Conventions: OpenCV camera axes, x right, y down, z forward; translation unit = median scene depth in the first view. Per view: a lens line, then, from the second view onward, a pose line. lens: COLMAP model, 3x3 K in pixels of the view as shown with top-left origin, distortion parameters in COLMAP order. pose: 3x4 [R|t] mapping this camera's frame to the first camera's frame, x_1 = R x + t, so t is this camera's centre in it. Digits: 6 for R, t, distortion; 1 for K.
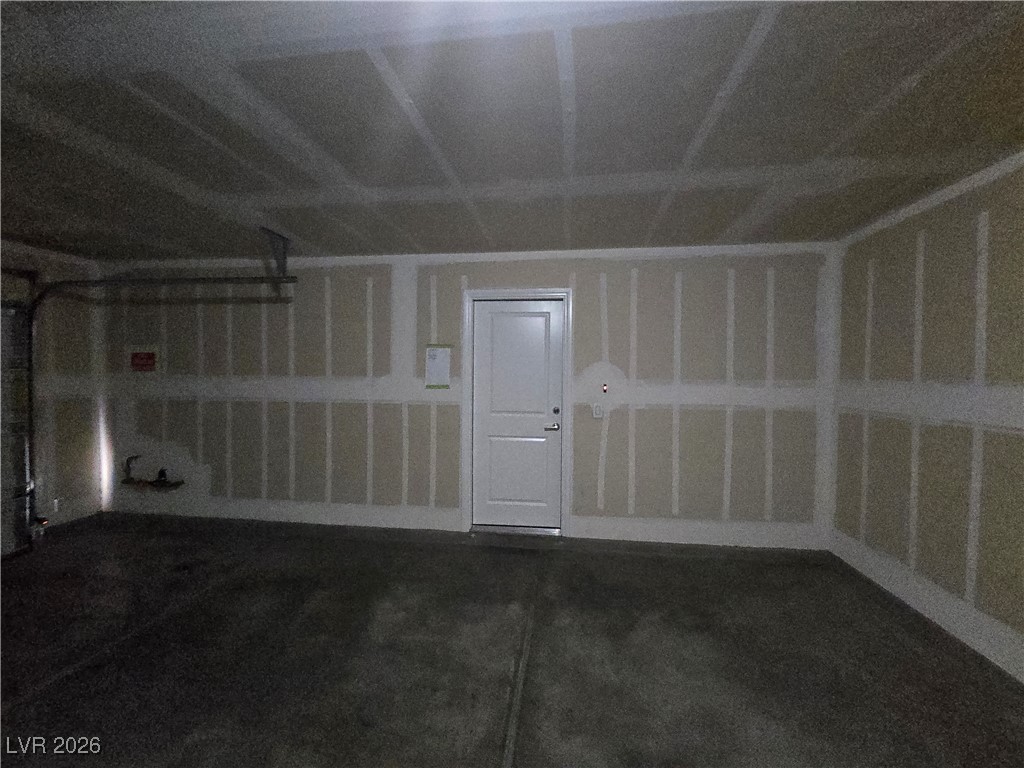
lens RADIAL K [[420.8, 0, 518.4], [0, 420.8, 385.1], [0, 0, 1]] dist [-0.001893, 0.000151]
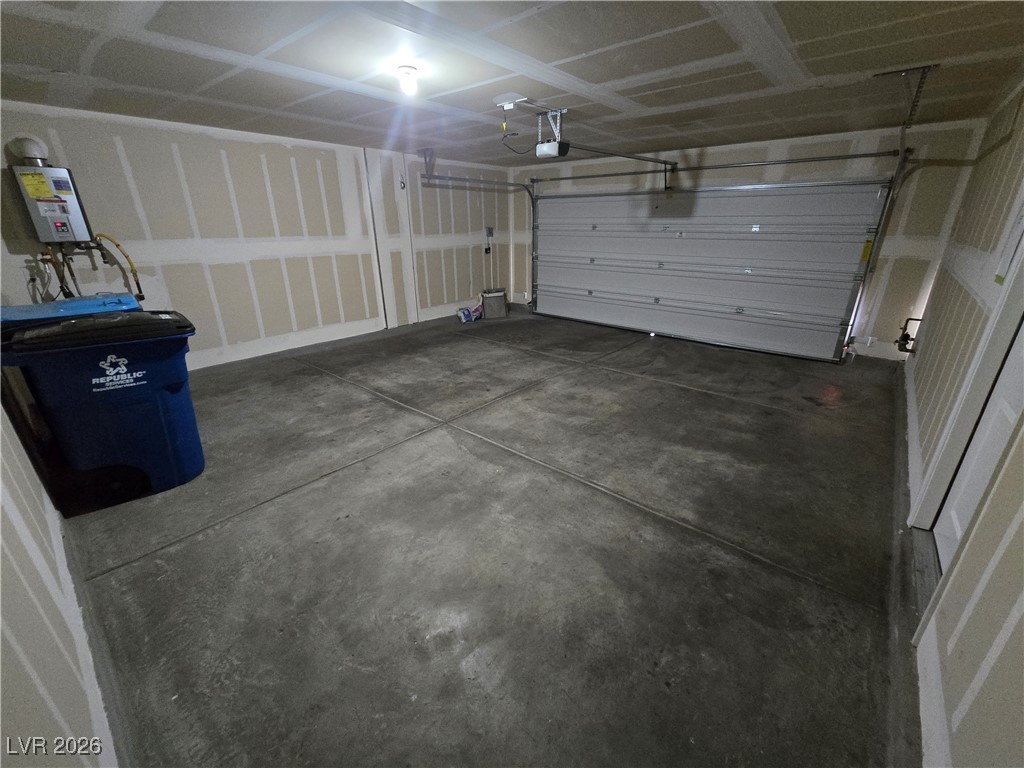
lens RADIAL K [[420.8, 0, 515.8], [0, 420.8, 381.9], [0, 0, 1]] dist [-0.001893, 0.000151]
pose [[-0.555282, 0.292244, -0.778624, 0.895931], [-0.019021, 0.931519, 0.363196, -0.085418], [0.831445, 0.216486, -0.511696, 1.158989]]
